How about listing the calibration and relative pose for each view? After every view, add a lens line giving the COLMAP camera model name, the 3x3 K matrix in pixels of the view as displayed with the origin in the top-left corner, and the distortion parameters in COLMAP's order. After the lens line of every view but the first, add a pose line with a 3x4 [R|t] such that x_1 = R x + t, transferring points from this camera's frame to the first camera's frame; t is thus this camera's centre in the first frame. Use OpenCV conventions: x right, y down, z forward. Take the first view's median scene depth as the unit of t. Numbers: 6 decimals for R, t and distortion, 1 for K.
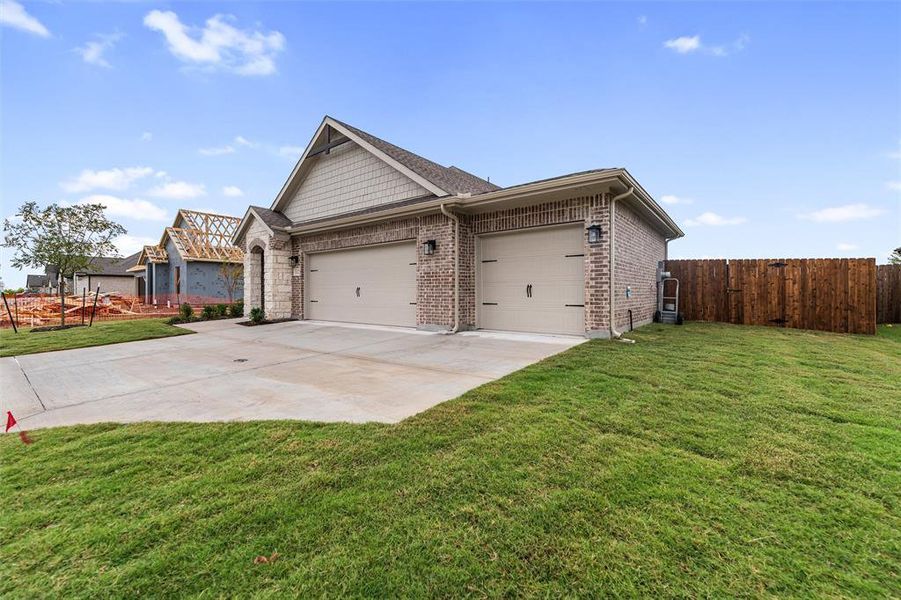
lens RADIAL K [[369.4, 0, 449.5], [0, 369.4, 290.3], [0, 0, 1]] dist [-0.000859, 0.000090]
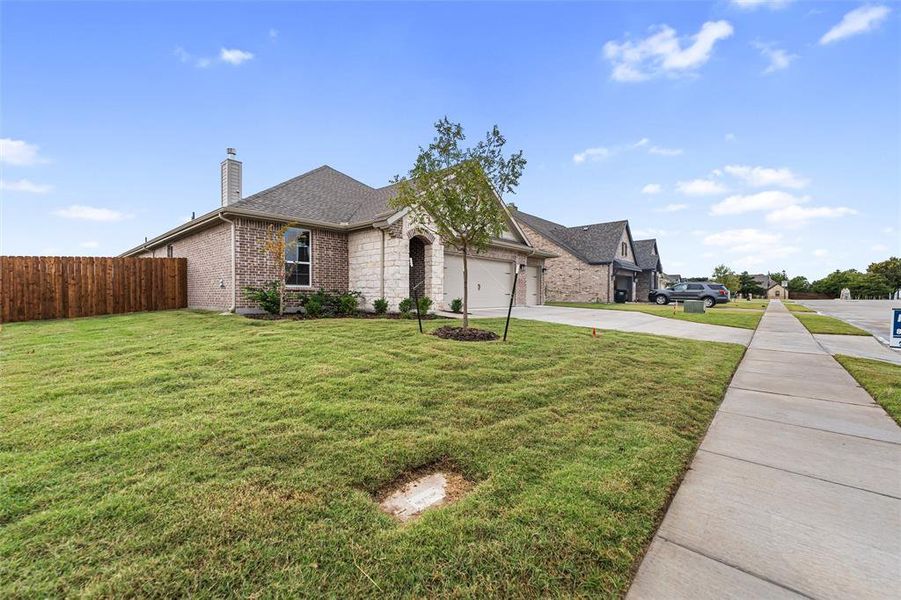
lens RADIAL K [[369.4, 0, 449.5], [0, 369.4, 290.3], [0, 0, 1]] dist [-0.000859, 0.000090]
pose [[0.063847, 0.015429, 0.997840, -2.042962], [-0.015069, 0.999781, -0.014495, 0.048190], [-0.997846, -0.014111, 0.064066, 1.193068]]
